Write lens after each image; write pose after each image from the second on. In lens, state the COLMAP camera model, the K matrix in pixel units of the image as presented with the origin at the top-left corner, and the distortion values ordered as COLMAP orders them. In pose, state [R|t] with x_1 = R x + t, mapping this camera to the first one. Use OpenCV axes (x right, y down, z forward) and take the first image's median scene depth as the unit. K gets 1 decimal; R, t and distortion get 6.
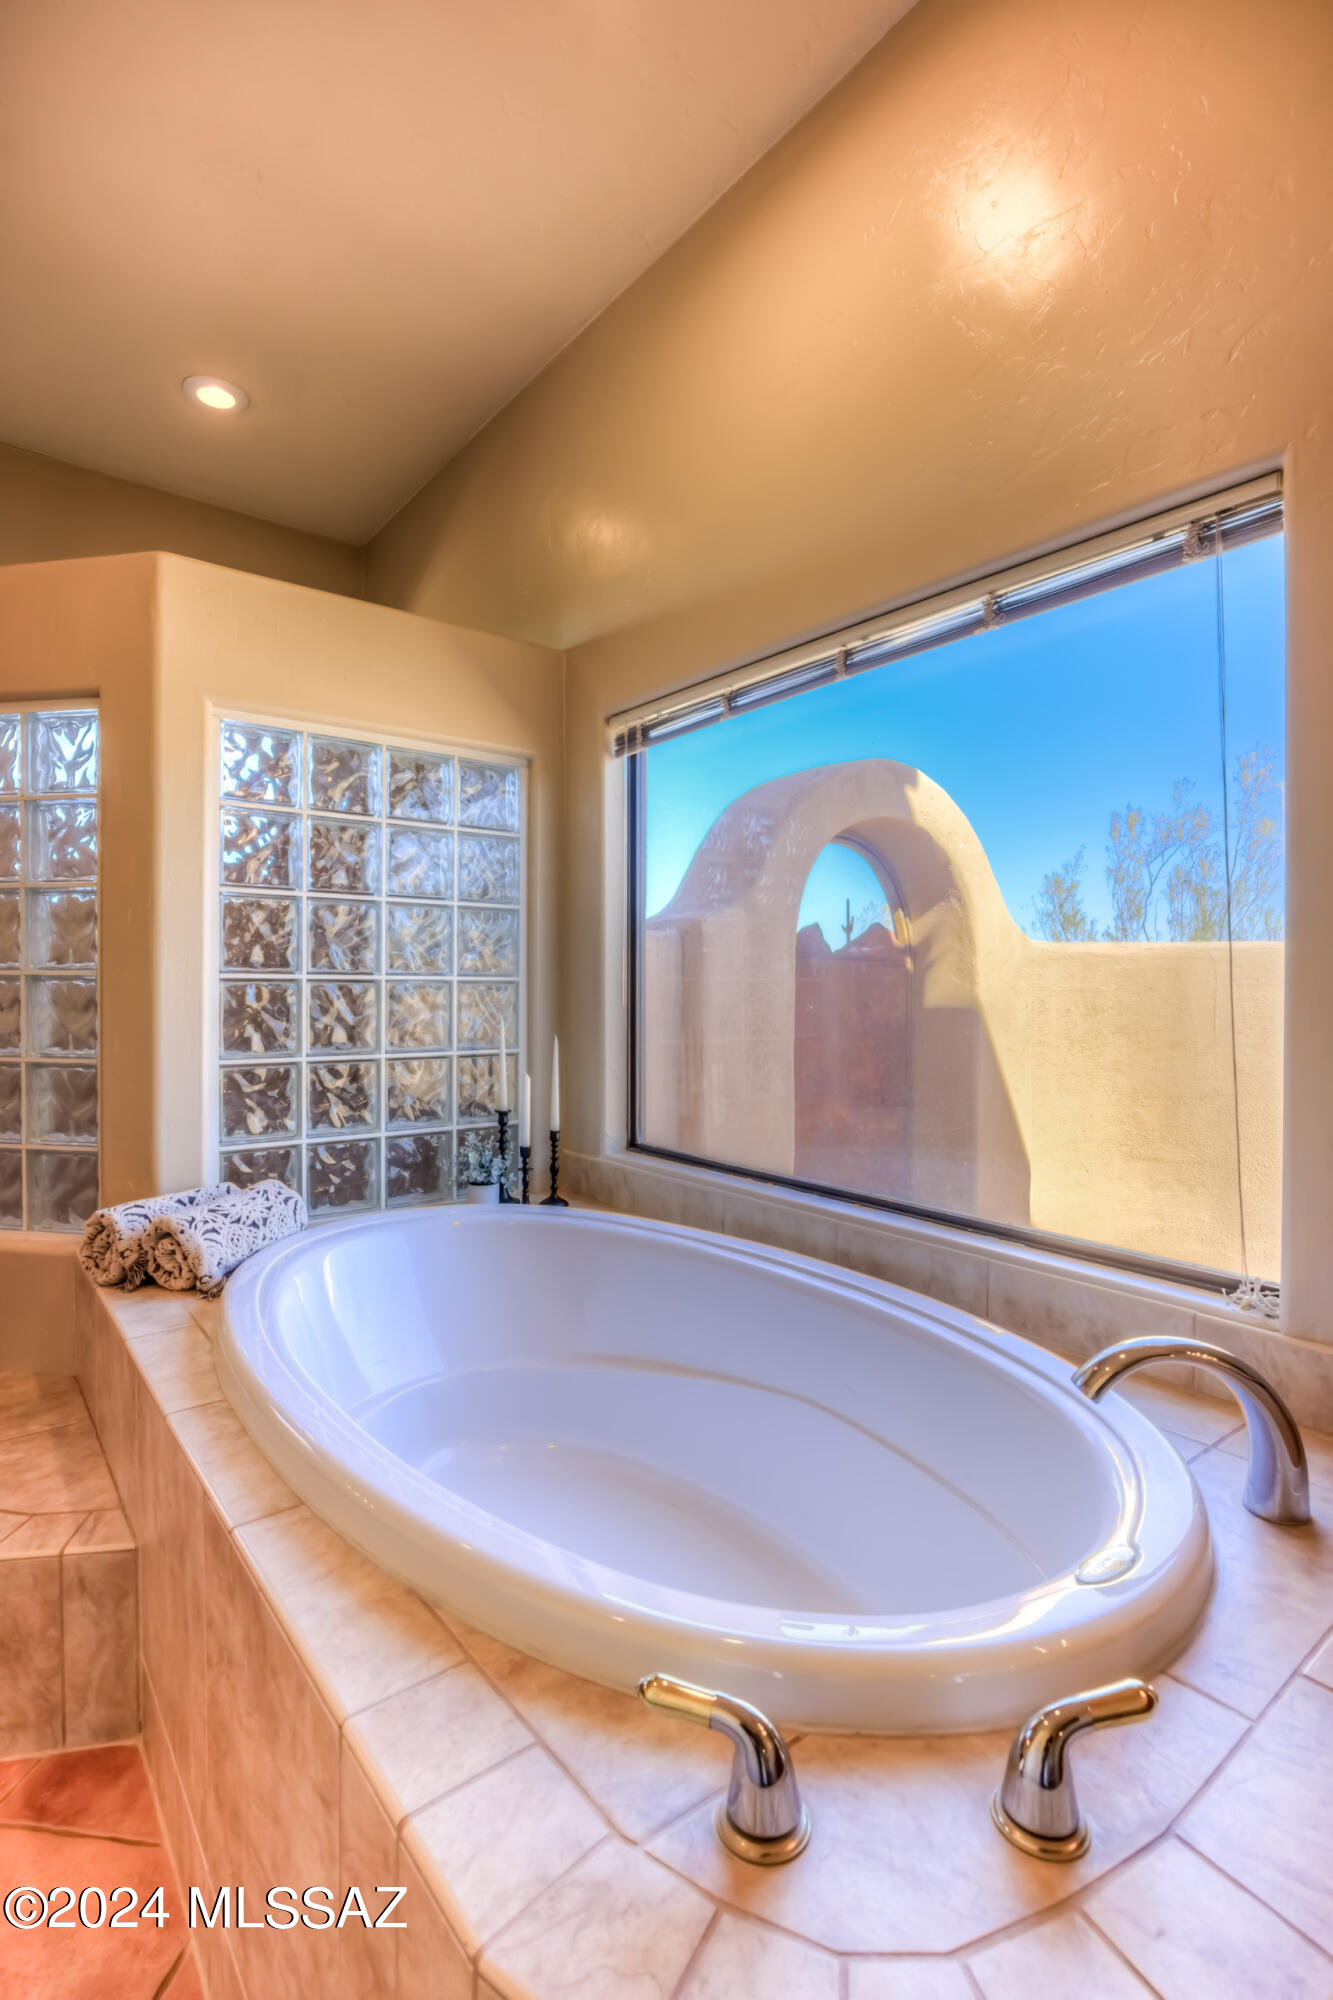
lens RADIAL K [[966.0, 0, 648.8], [0, 966.0, 988.9], [0, 0, 1]] dist [-0.016828, 0.000726]
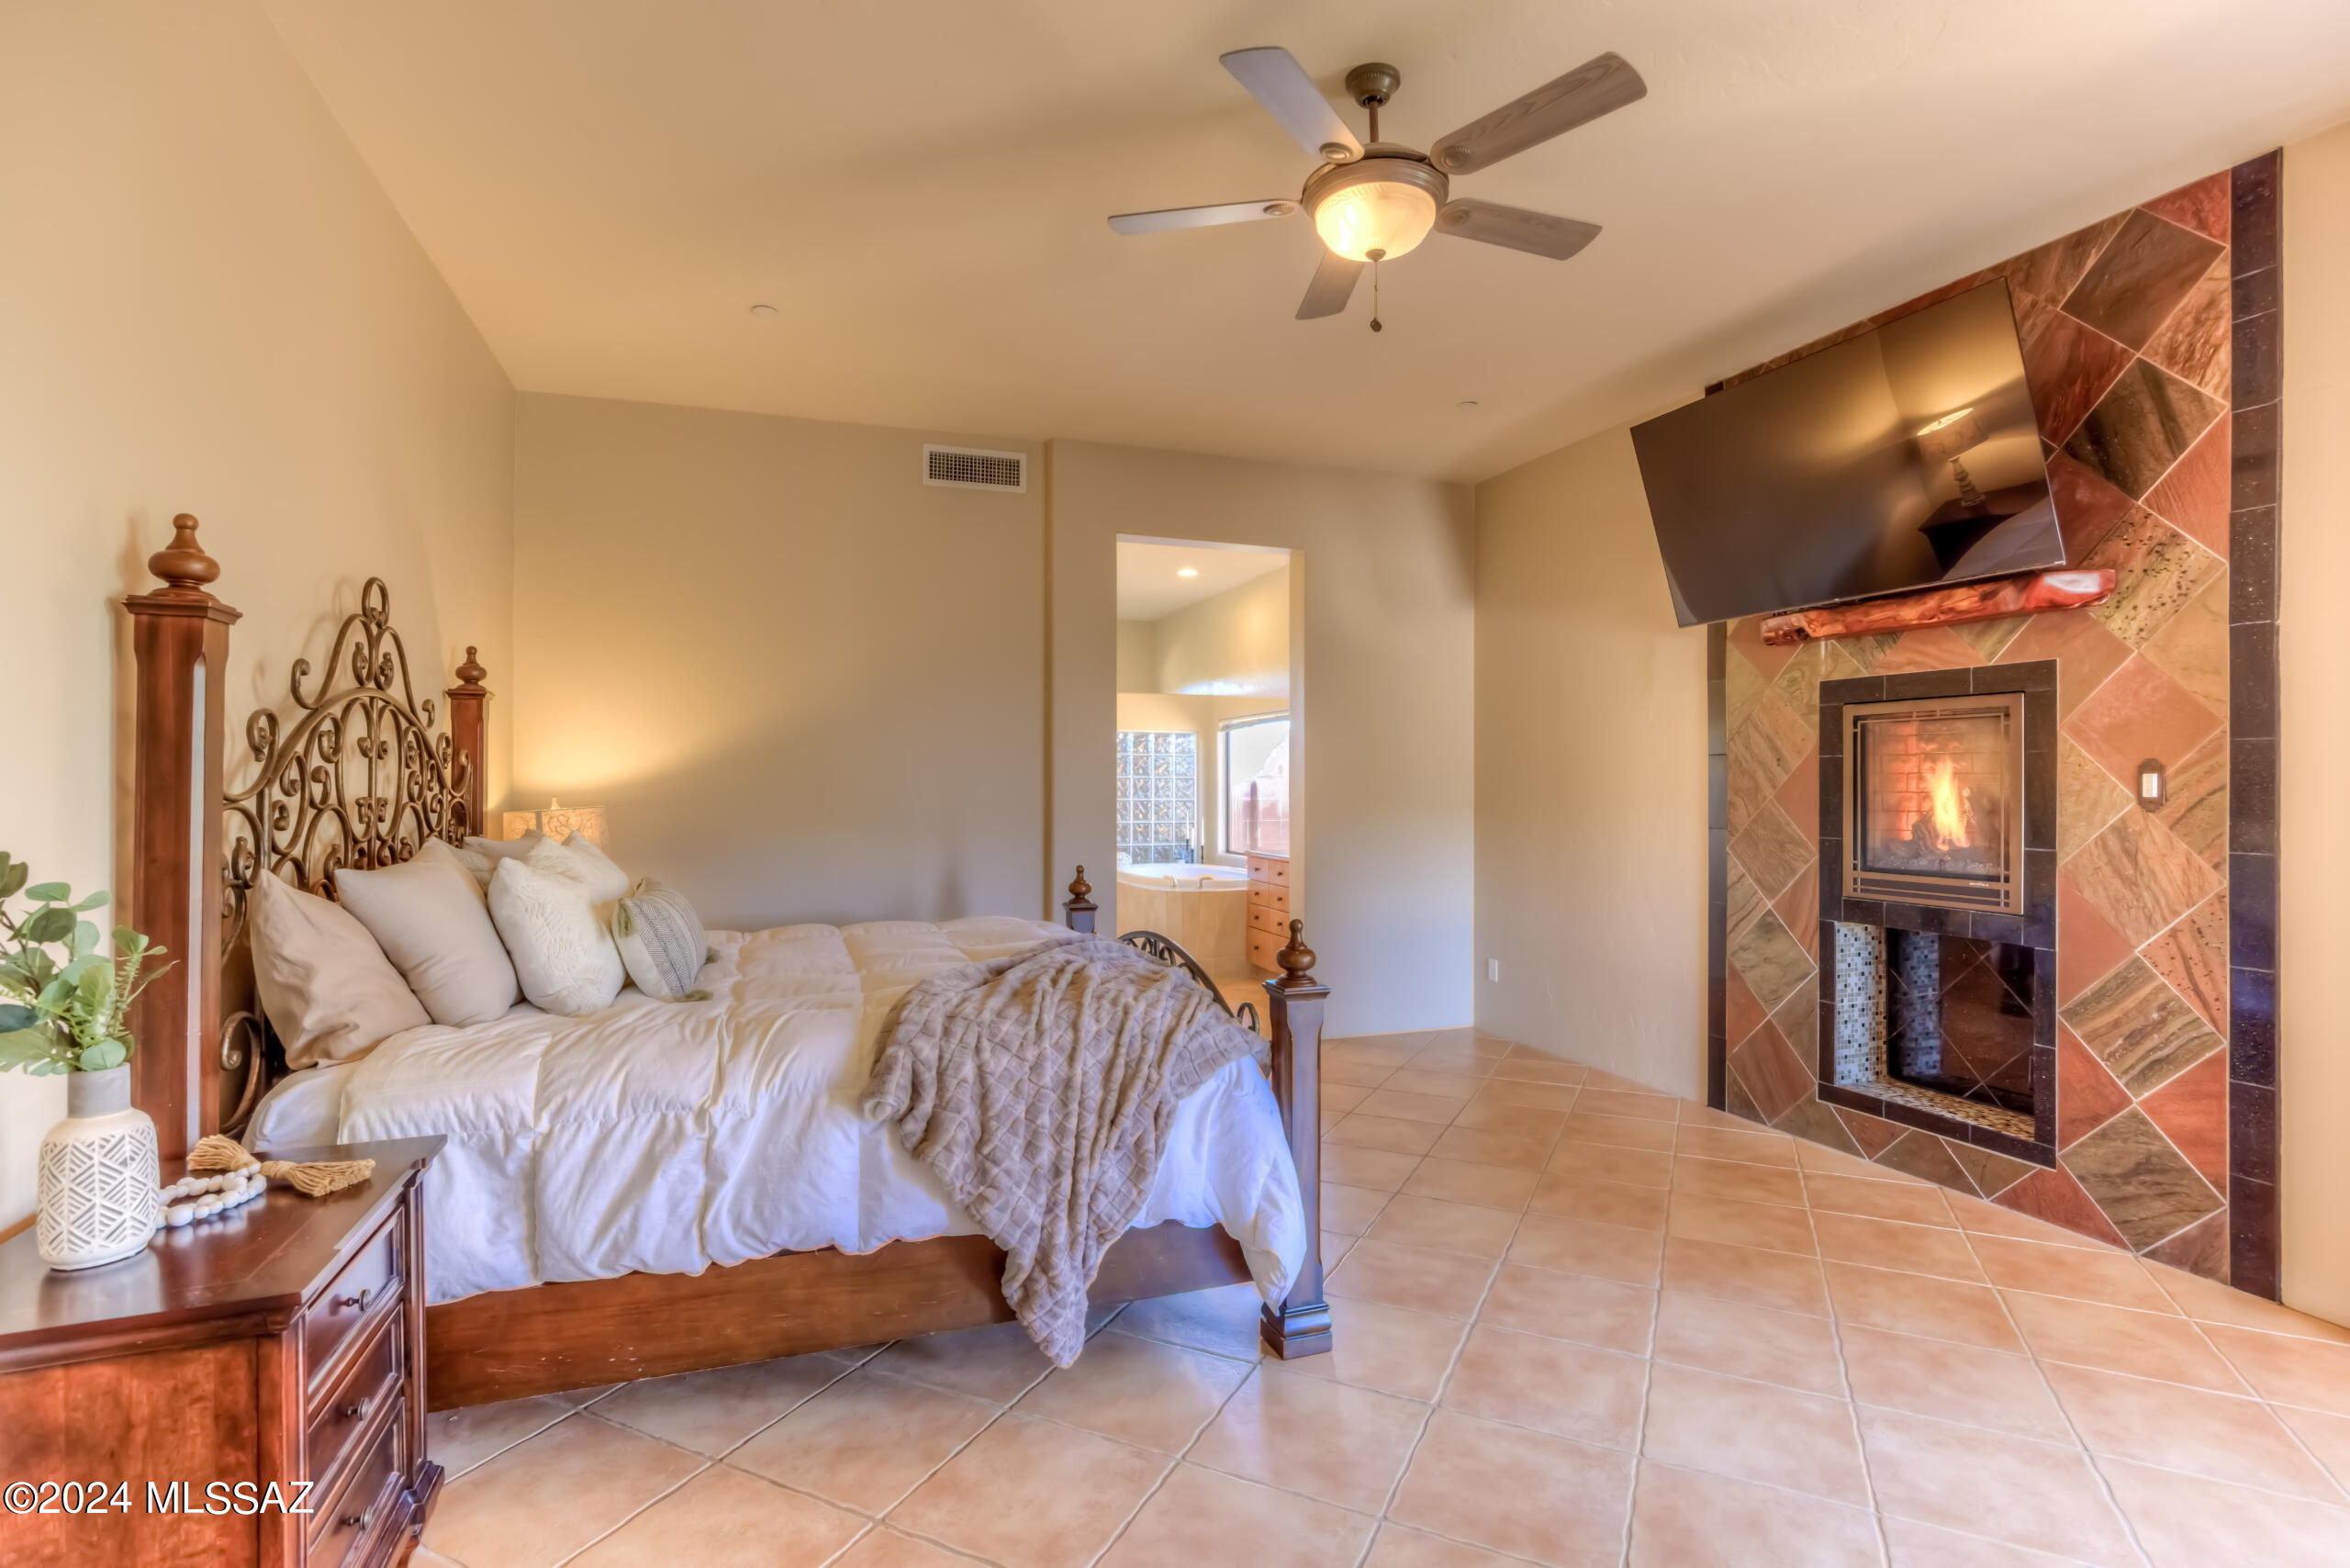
lens RADIAL K [[1135.0, 0, 1165.7], [0, 1135.0, 785.8], [0, 0, 1]] dist [-0.016828, 0.000726]
pose [[0.952116, -0.004154, -0.305709, 1.060787], [0.003237, 0.999989, -0.003504, -0.048488], [0.305720, 0.002347, 0.952118, -2.997991]]
